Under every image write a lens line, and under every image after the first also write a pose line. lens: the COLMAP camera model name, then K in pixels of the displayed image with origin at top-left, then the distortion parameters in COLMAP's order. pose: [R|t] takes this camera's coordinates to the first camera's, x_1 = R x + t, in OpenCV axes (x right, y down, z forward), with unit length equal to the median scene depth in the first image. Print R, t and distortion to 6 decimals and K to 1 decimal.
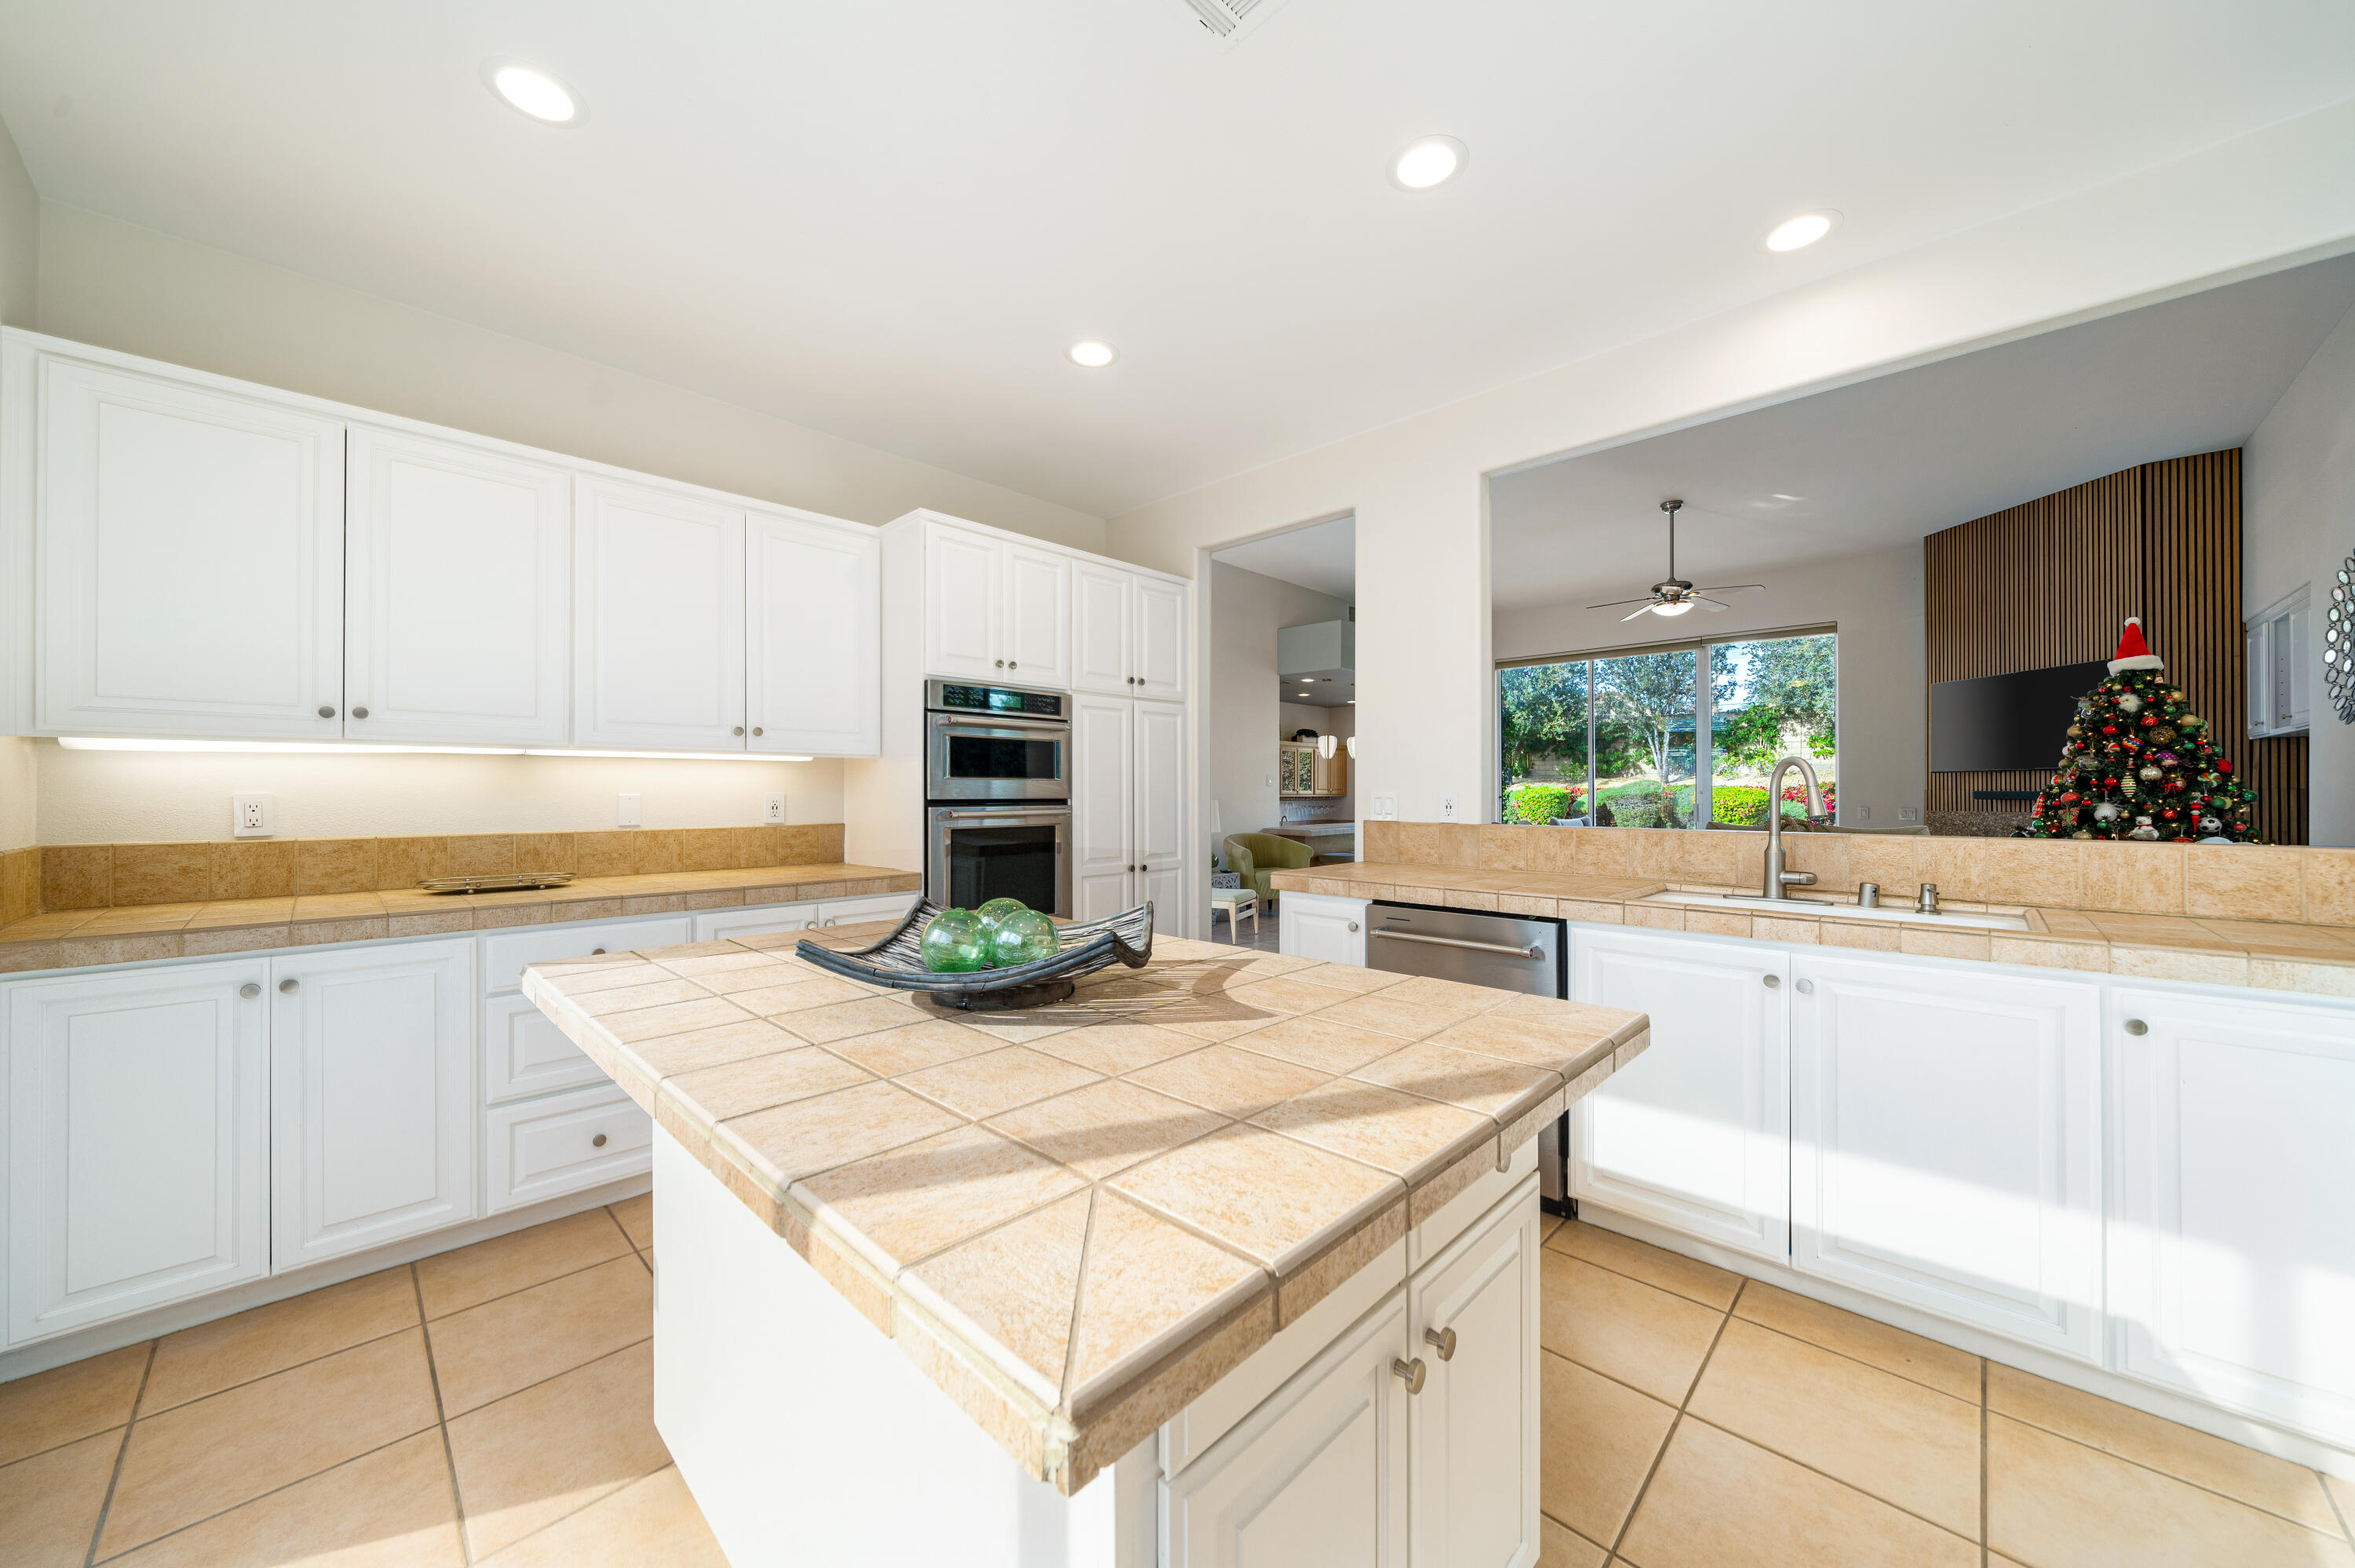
lens RADIAL K [[835.0, 0, 1178.0], [0, 835.0, 795.3], [0, 0, 1]] dist [0.000745, -0.000055]
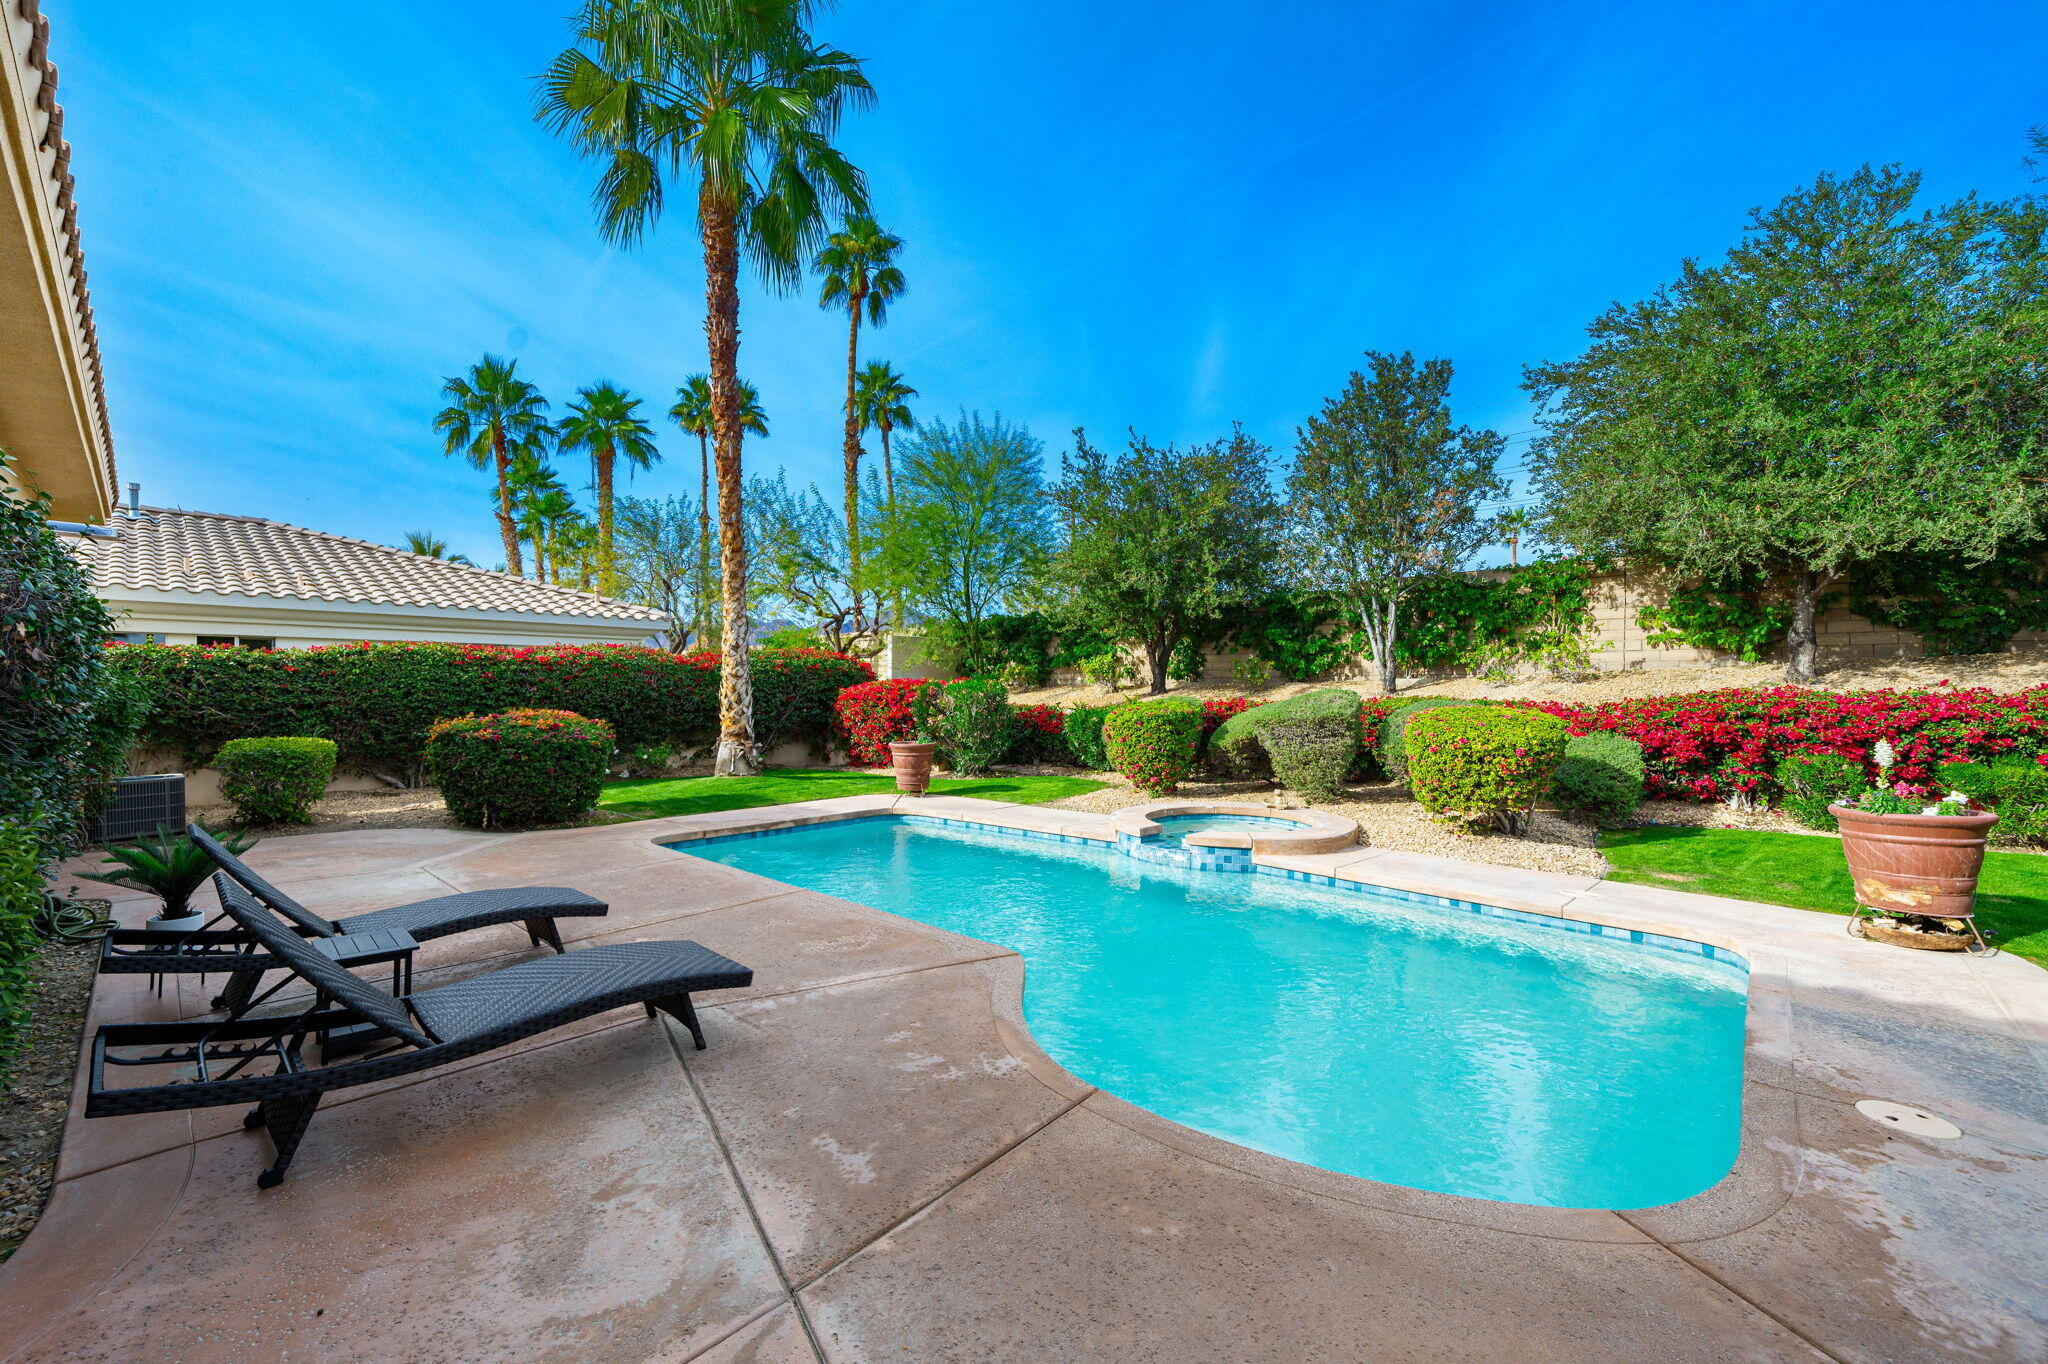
lens RADIAL K [[809.3, 0, 1017.8], [0, 809.3, 685.4], [0, 0, 1]] dist [-0.001632, 0.000070]
pose [[0.999935, 0.000686, 0.011402, 0.383346], [-0.000589, 0.999964, -0.008458, -0.017170], [-0.011407, 0.008450, 0.999899, 0.533782]]
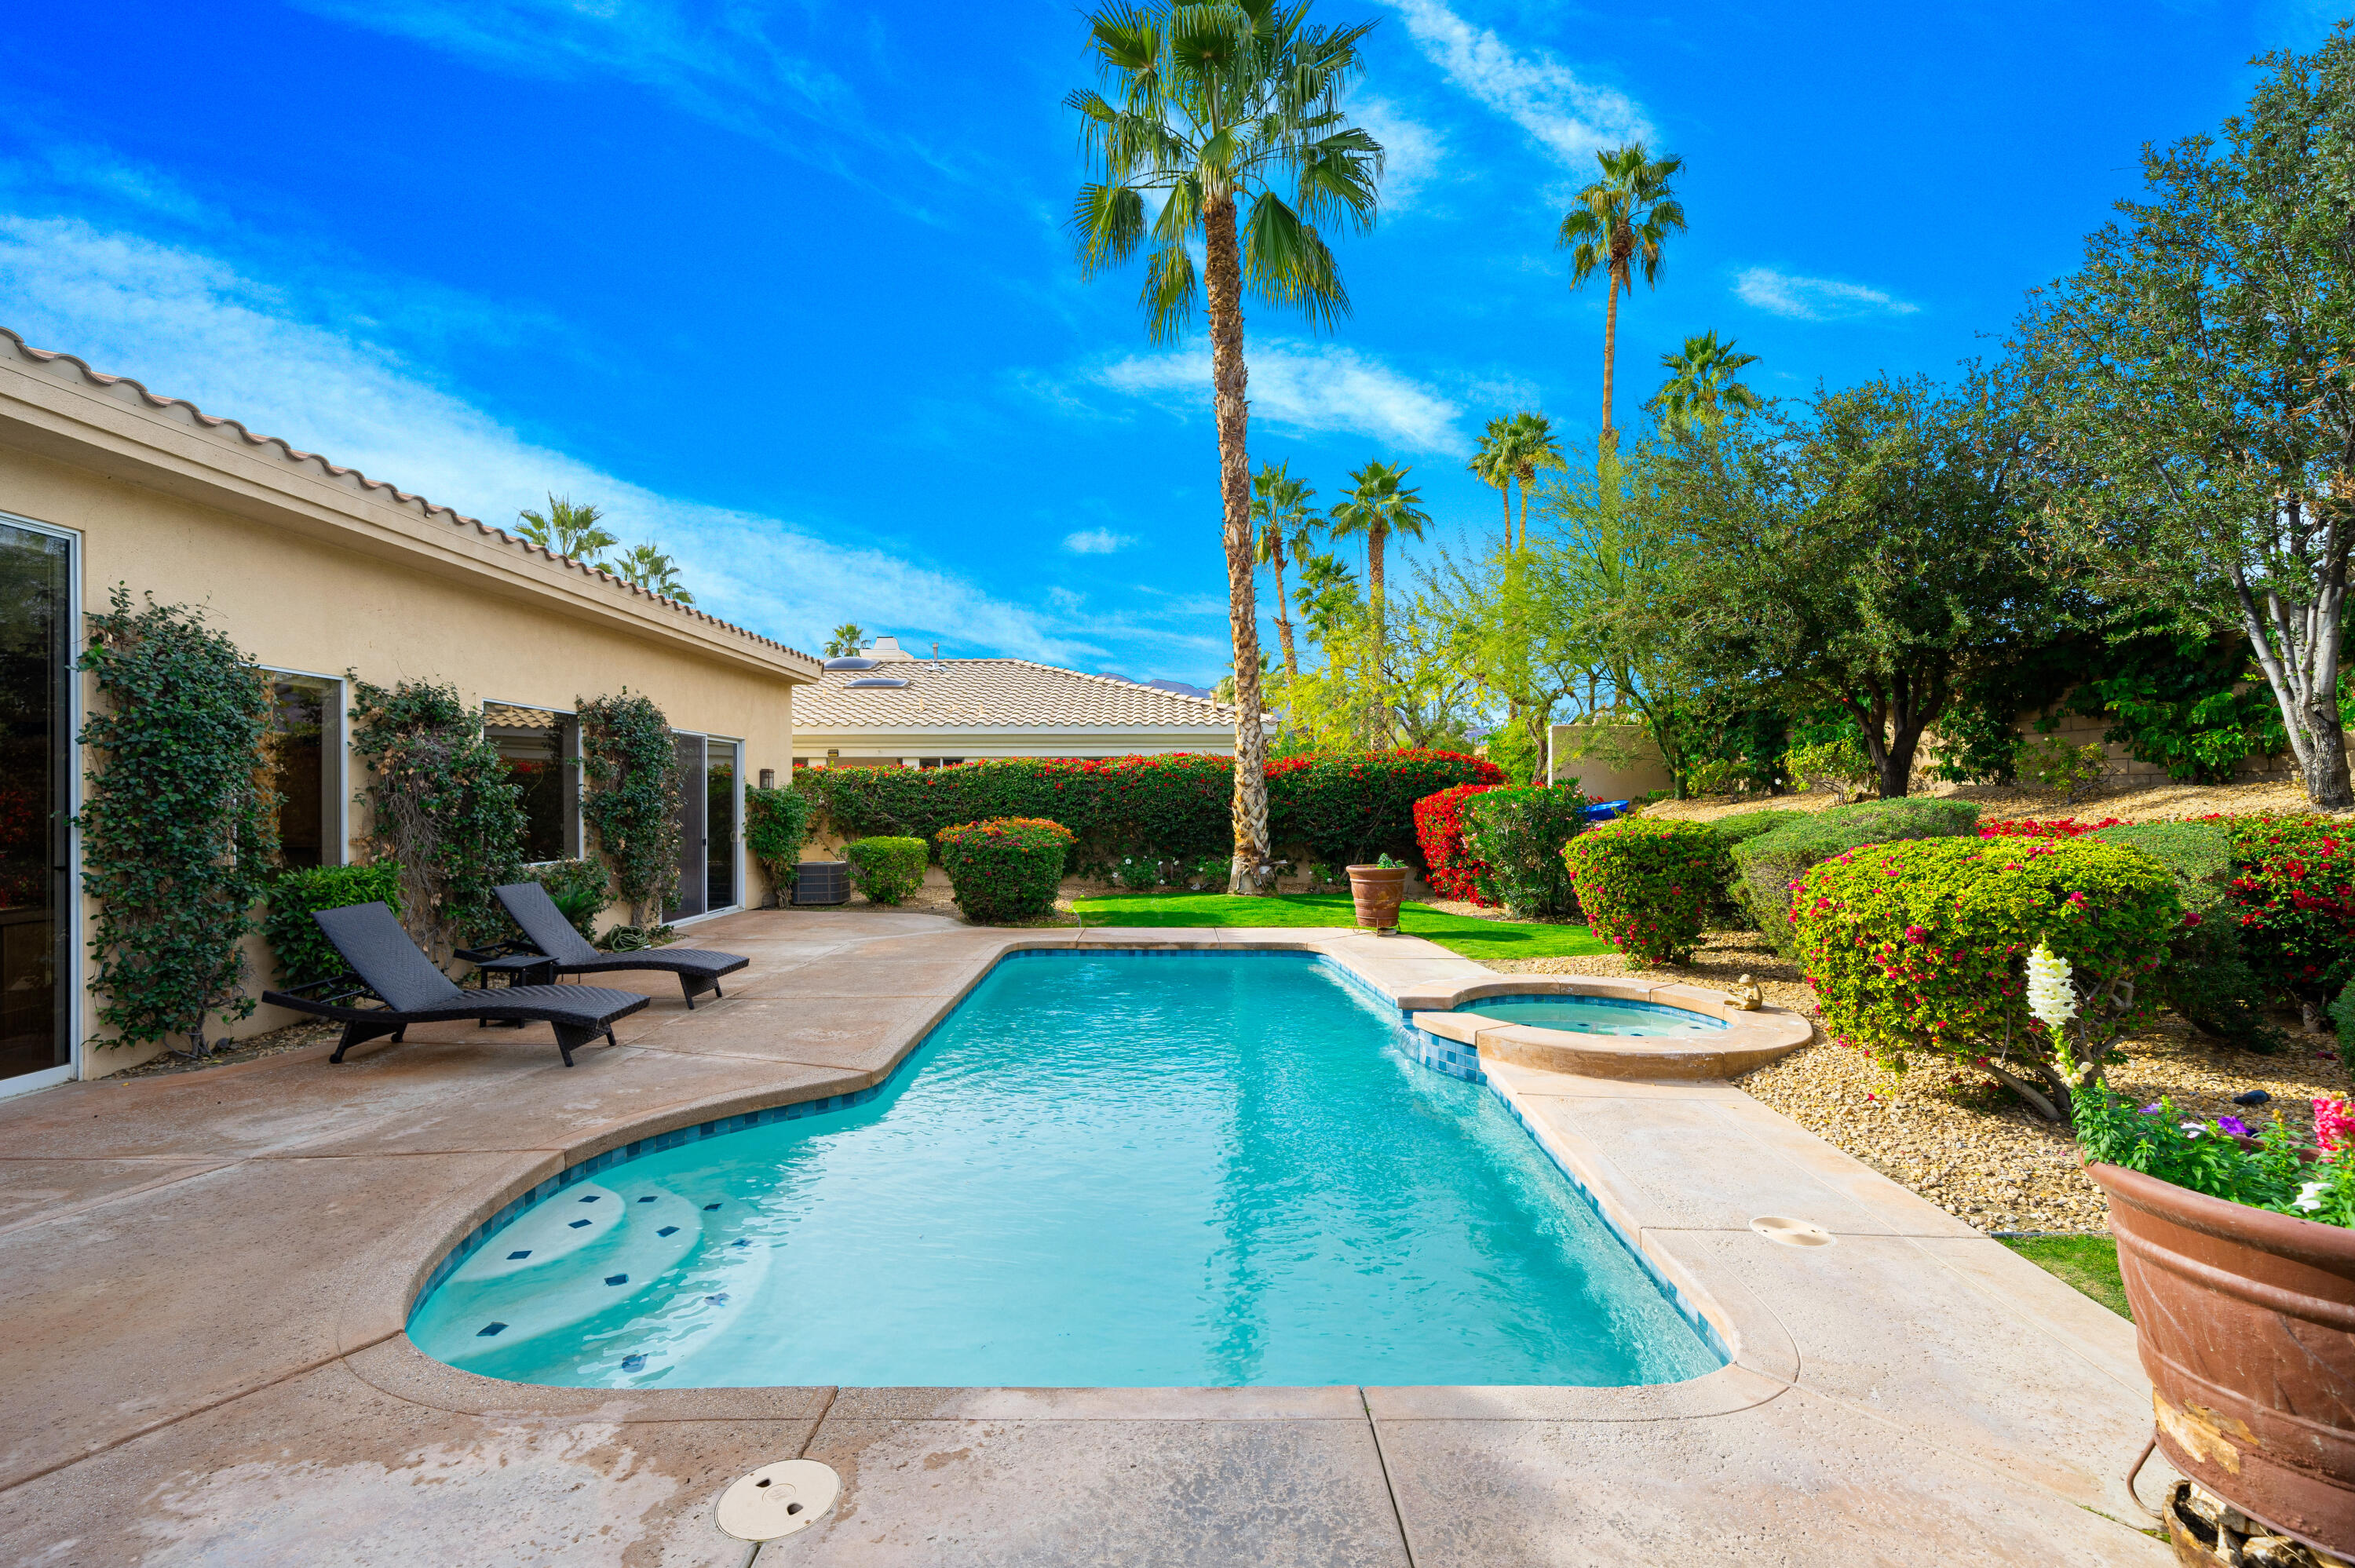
lens RADIAL K [[1026.9, 0, 1181.4], [0, 1026.9, 806.8], [0, 0, 1]] dist [-0.001831, -0.000261]
pose [[0.694651, 0.006395, -0.719319, 0.679384], [-0.002695, 0.999977, 0.006288, -0.018582], [0.719342, -0.002430, 0.694652, 0.638258]]
